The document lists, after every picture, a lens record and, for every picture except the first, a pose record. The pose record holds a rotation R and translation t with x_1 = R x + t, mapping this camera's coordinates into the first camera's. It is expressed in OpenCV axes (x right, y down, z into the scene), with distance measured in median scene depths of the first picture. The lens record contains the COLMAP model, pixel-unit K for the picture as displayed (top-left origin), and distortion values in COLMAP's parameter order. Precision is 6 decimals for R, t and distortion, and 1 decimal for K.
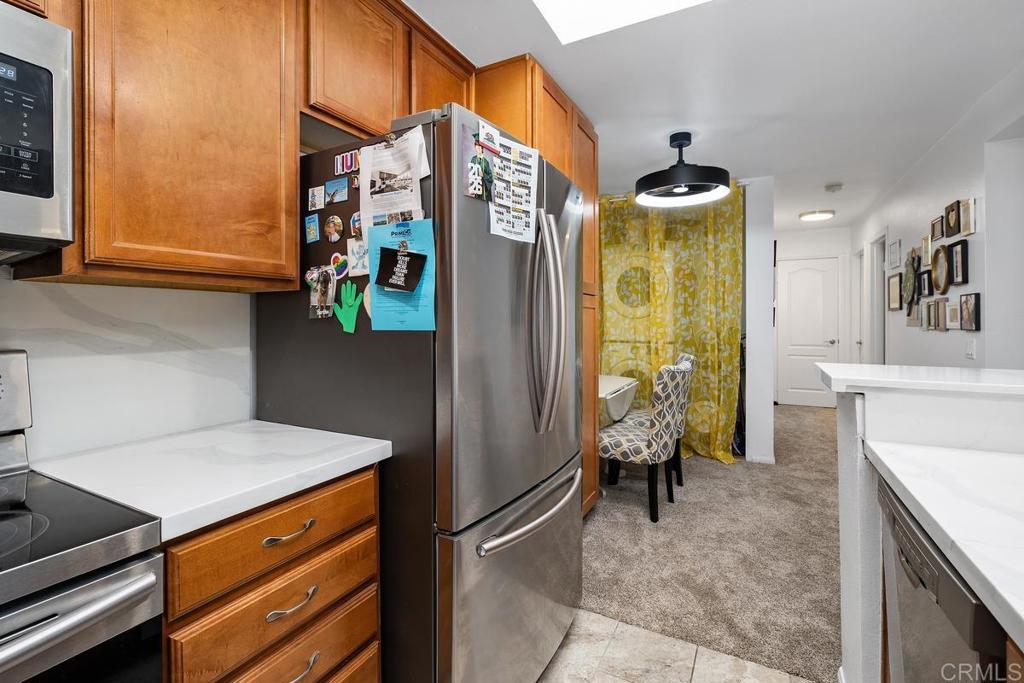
lens RADIAL K [[461.1, 0, 510.6], [0, 461.1, 321.2], [0, 0, 1]] dist [-0.010175, 0.000913]
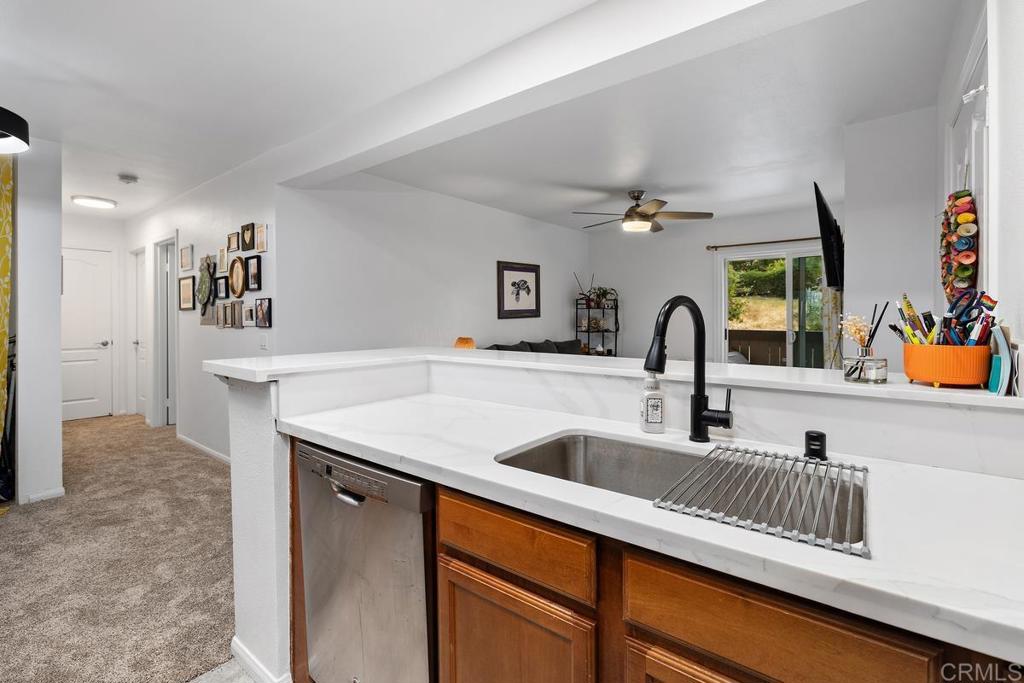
lens RADIAL K [[461.1, 0, 518.2], [0, 461.1, 317.4], [0, 0, 1]] dist [-0.010175, 0.000913]
pose [[0.162880, 0.000524, 0.986646, -0.115877], [0.006060, 0.999980, -0.001531, -0.000489], [-0.986627, 0.006228, 0.162873, 0.072615]]
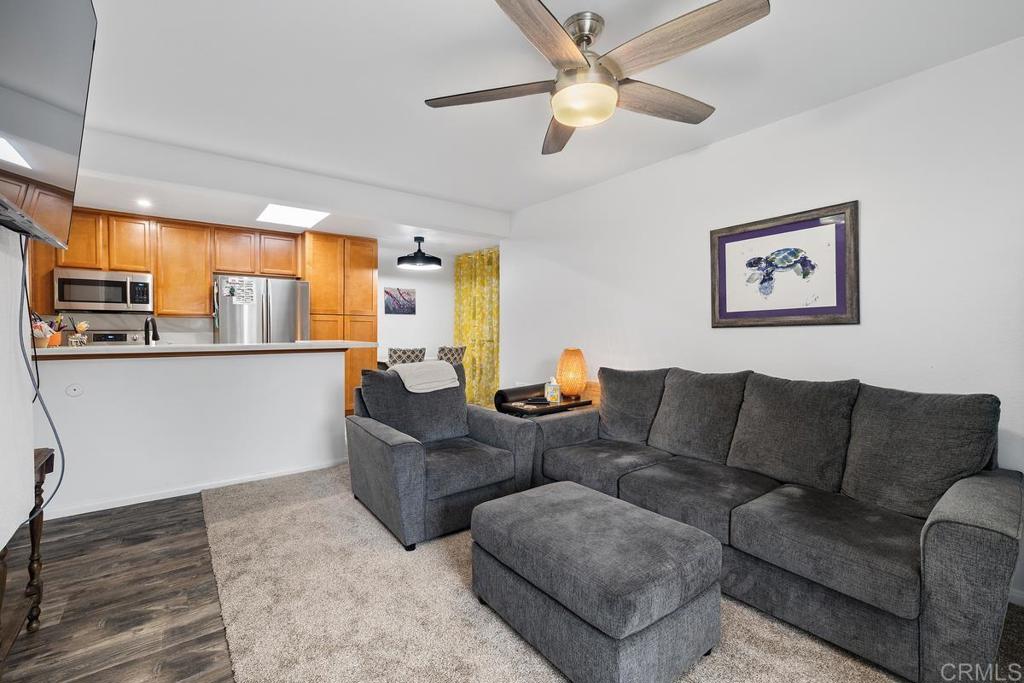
lens RADIAL K [[444.3, 0, 510.6], [0, 444.3, 335.6], [0, 0, 1]] dist [0.003465, 0.000508]
pose [[0.908828, 0.014275, -0.416927, 1.443757], [-0.010982, 0.999887, 0.010297, 0.013064], [0.417027, -0.004780, 0.908882, -0.608454]]
